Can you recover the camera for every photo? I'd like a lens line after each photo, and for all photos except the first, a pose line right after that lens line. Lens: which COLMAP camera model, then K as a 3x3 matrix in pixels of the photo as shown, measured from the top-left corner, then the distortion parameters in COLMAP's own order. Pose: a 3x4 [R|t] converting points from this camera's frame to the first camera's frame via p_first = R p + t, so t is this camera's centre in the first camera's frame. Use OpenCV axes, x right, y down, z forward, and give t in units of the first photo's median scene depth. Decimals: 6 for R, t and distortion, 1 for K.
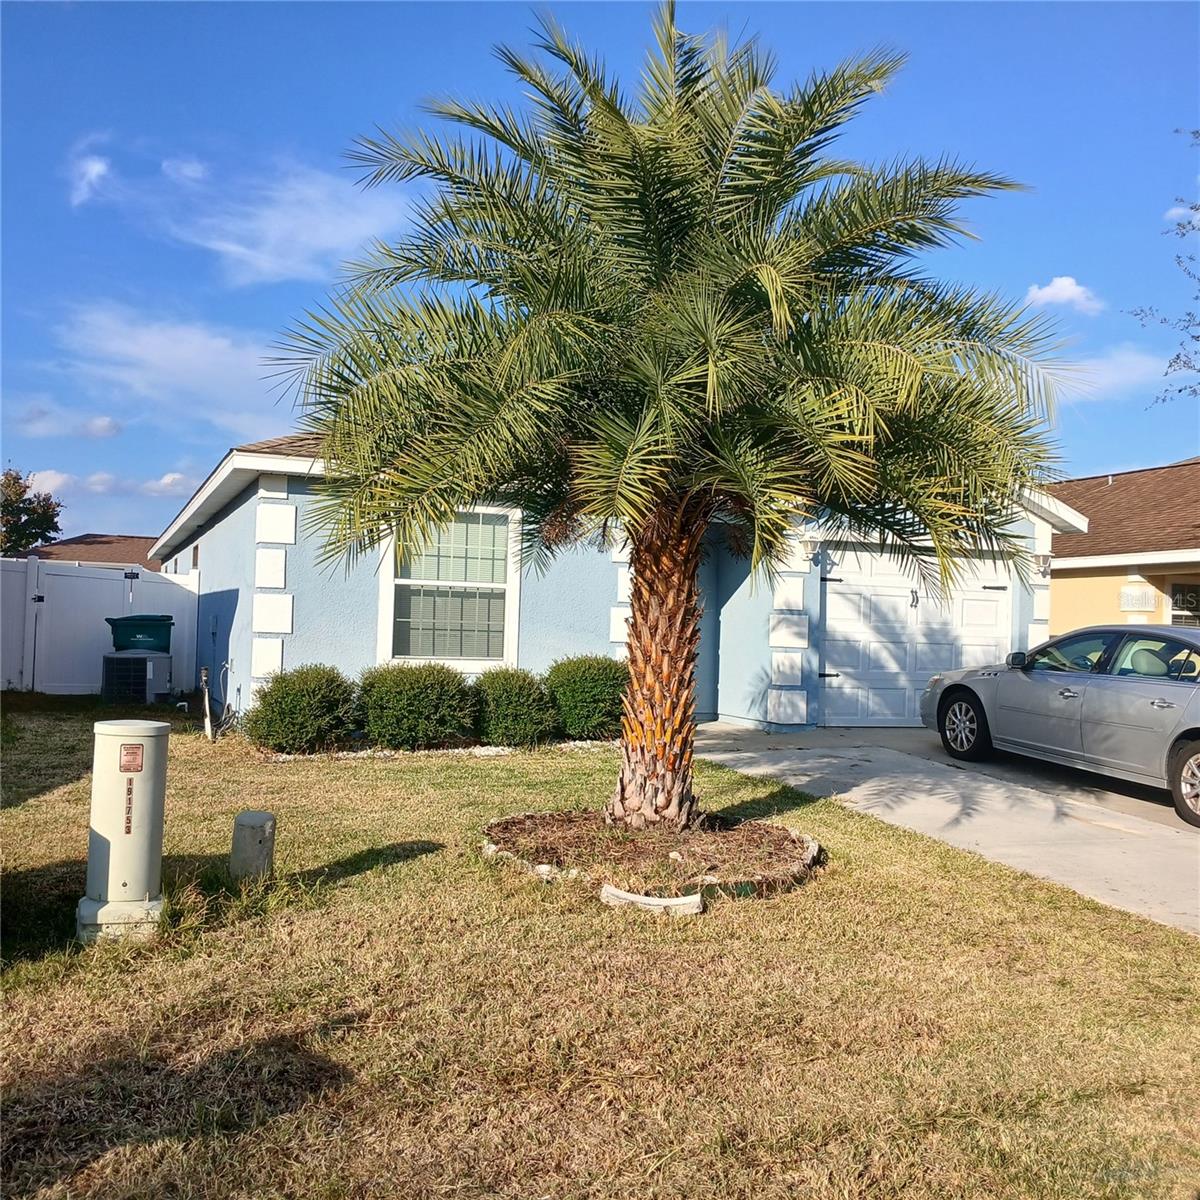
lens RADIAL K [[1190.1, 0, 600.0], [0, 1190.1, 600.0], [0, 0, 1]] dist [0.069965, -0.009704]
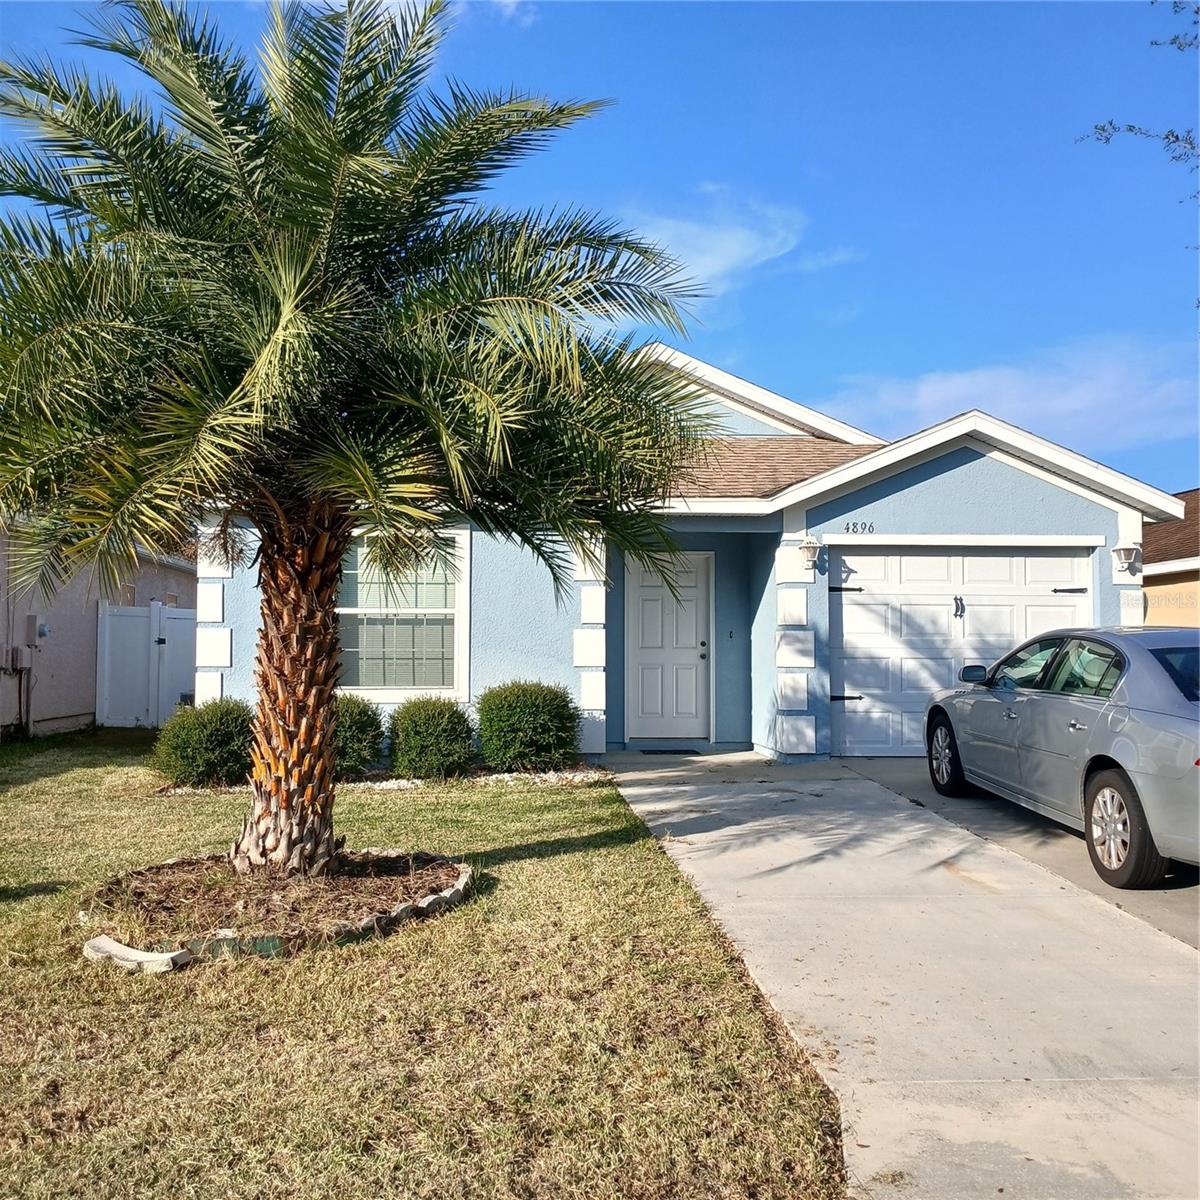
lens RADIAL K [[1193.6, 0, 600.0], [0, 1193.6, 600.0], [0, 0, 1]] dist [0.079986, -0.203444]
pose [[0.956530, -0.042984, -0.288448, 0.280338], [0.035642, 0.998894, -0.030659, 0.011732], [0.289447, 0.019045, 0.957005, 0.103425]]
